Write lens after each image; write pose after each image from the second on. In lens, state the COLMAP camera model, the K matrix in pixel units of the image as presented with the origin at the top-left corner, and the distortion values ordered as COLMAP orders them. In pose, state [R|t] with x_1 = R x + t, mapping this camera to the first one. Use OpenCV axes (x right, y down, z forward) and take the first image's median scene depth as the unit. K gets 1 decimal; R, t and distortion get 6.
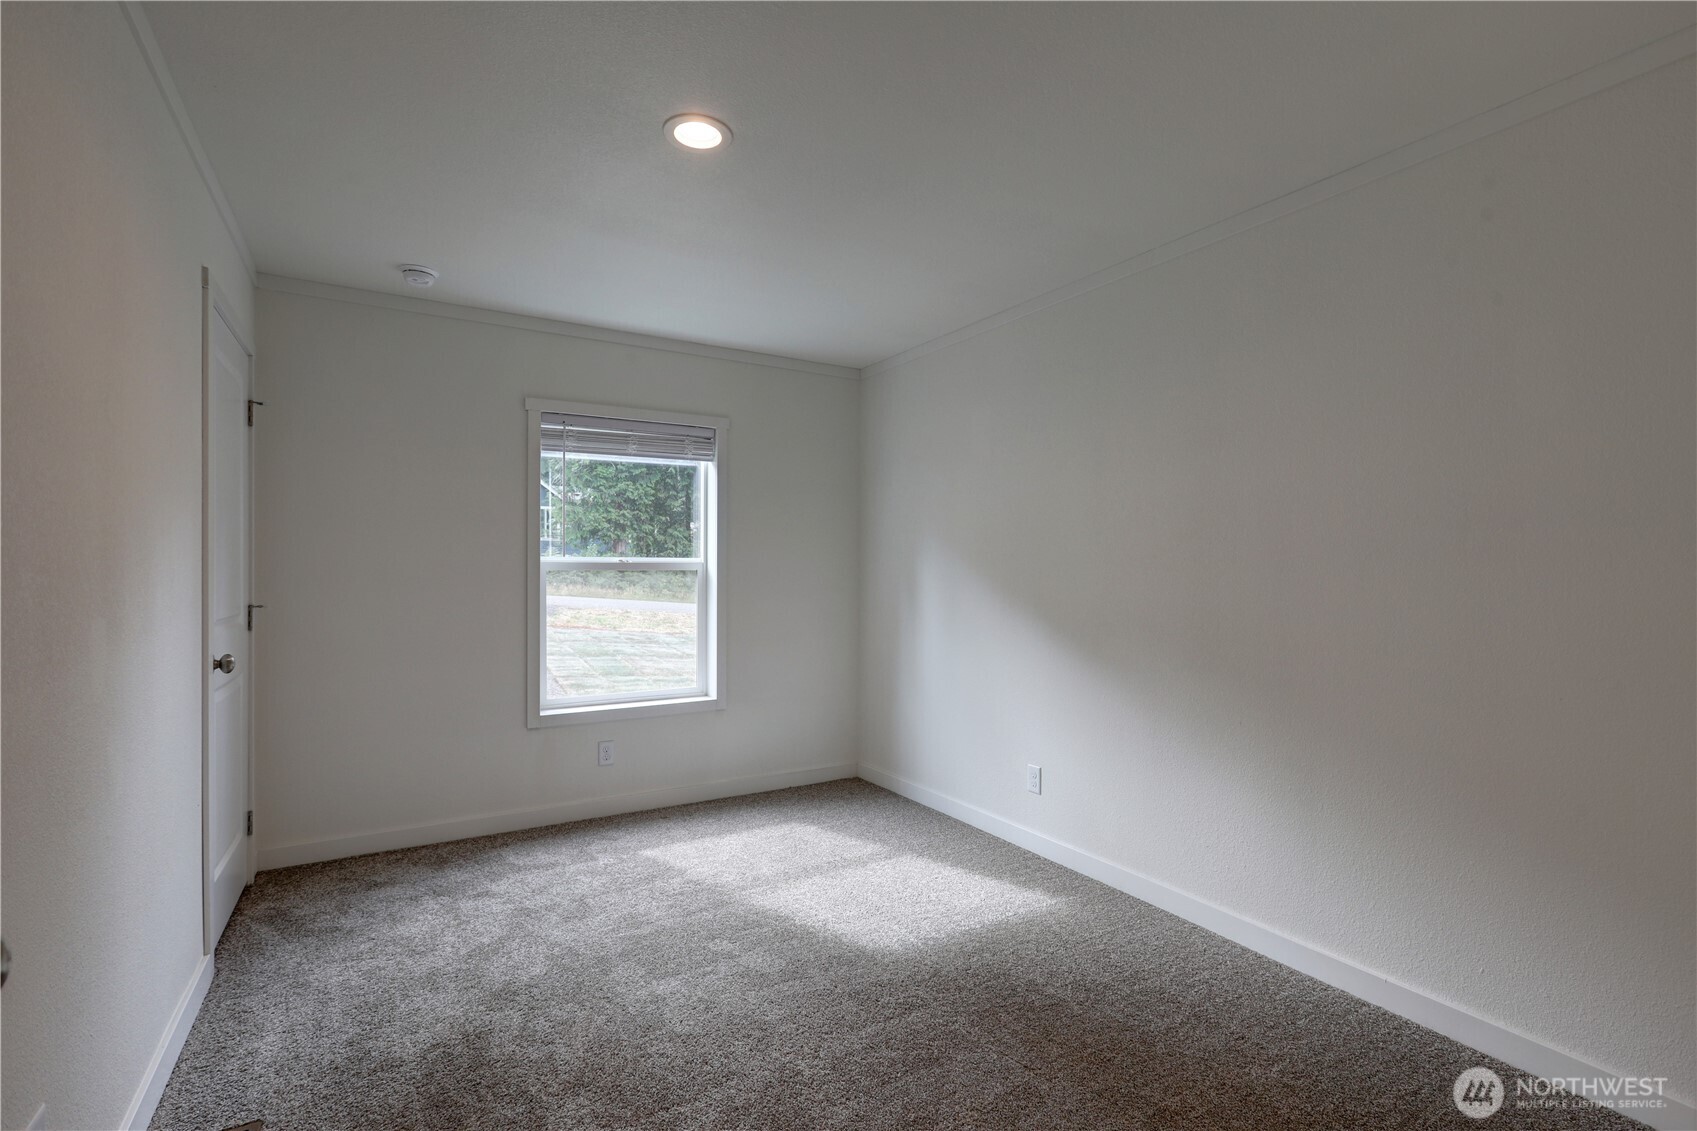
lens RADIAL K [[769.5, 0, 854.3], [0, 769.5, 566.6], [0, 0, 1]] dist [0.001365, -0.002116]
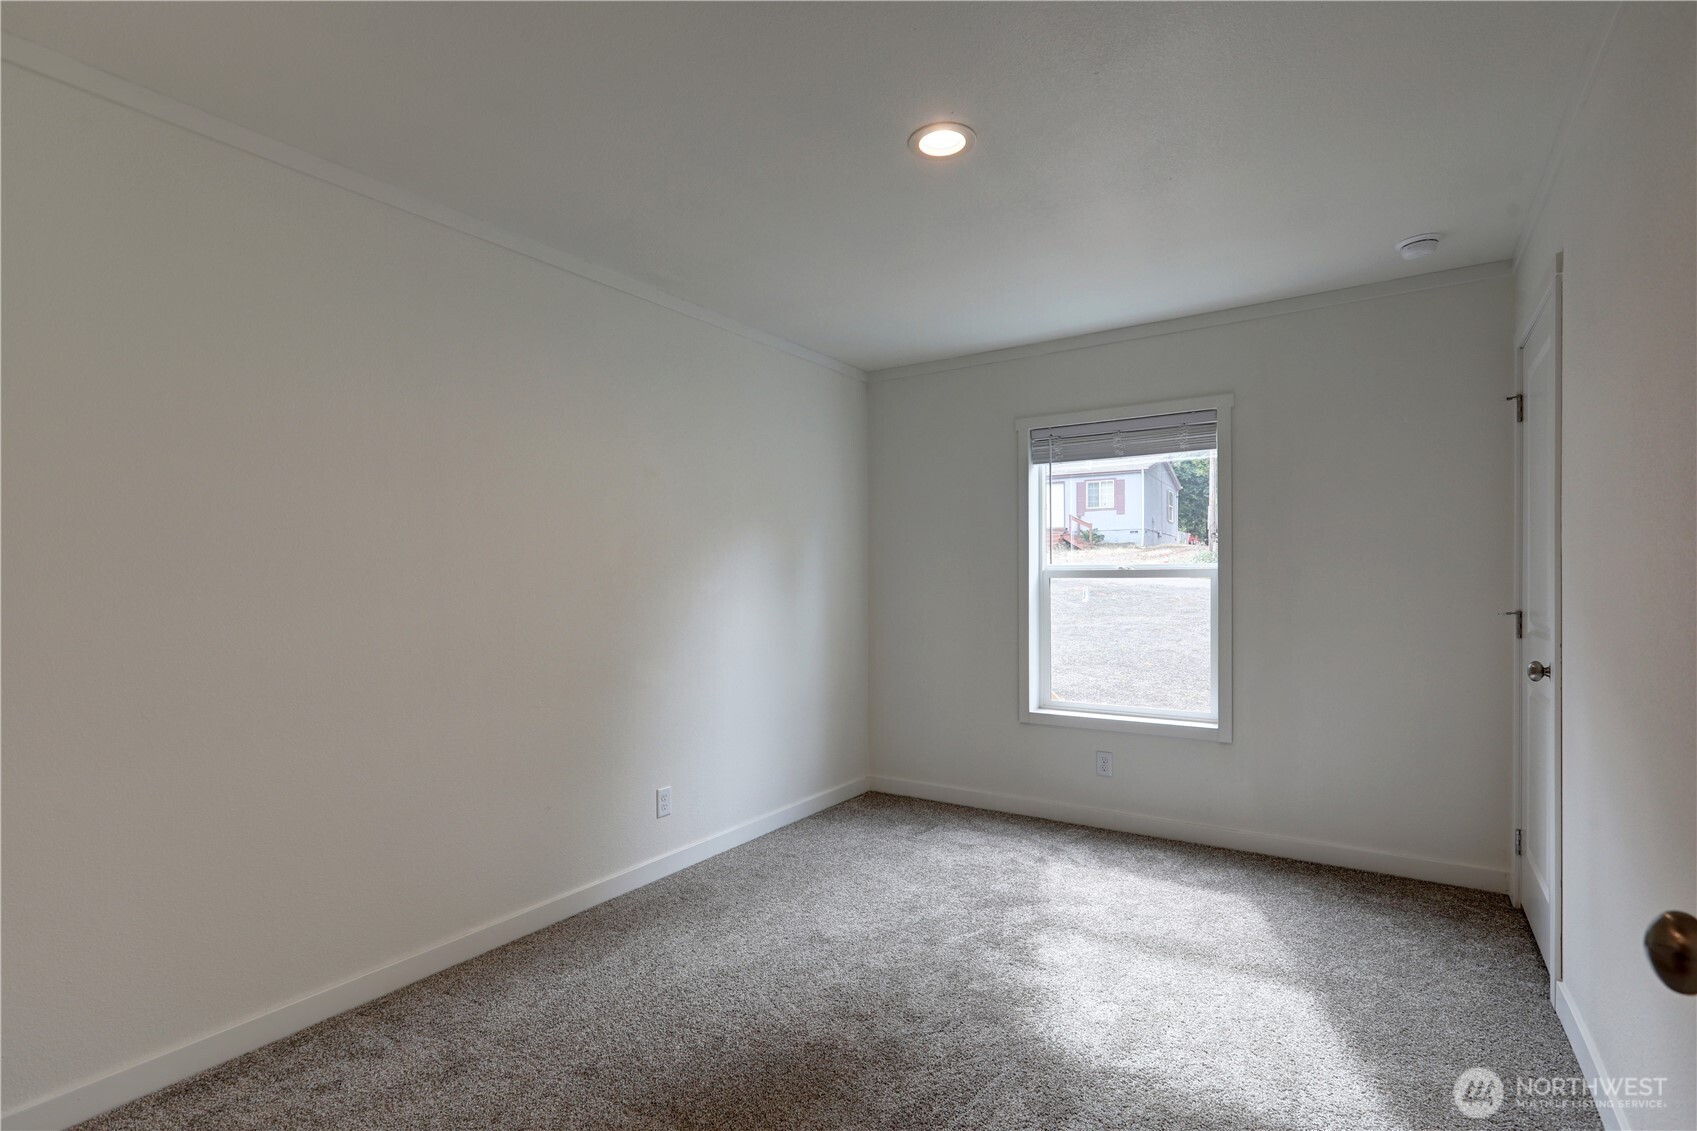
lens RADIAL K [[769.5, 0, 841.9], [0, 769.5, 591.3], [0, 0, 1]] dist [0.001365, -0.002116]
pose [[0.469089, 0.011761, -0.883072, 0.380940], [0.002124, 0.999893, 0.014445, 0.007306], [0.883148, -0.008652, 0.469014, 0.245189]]
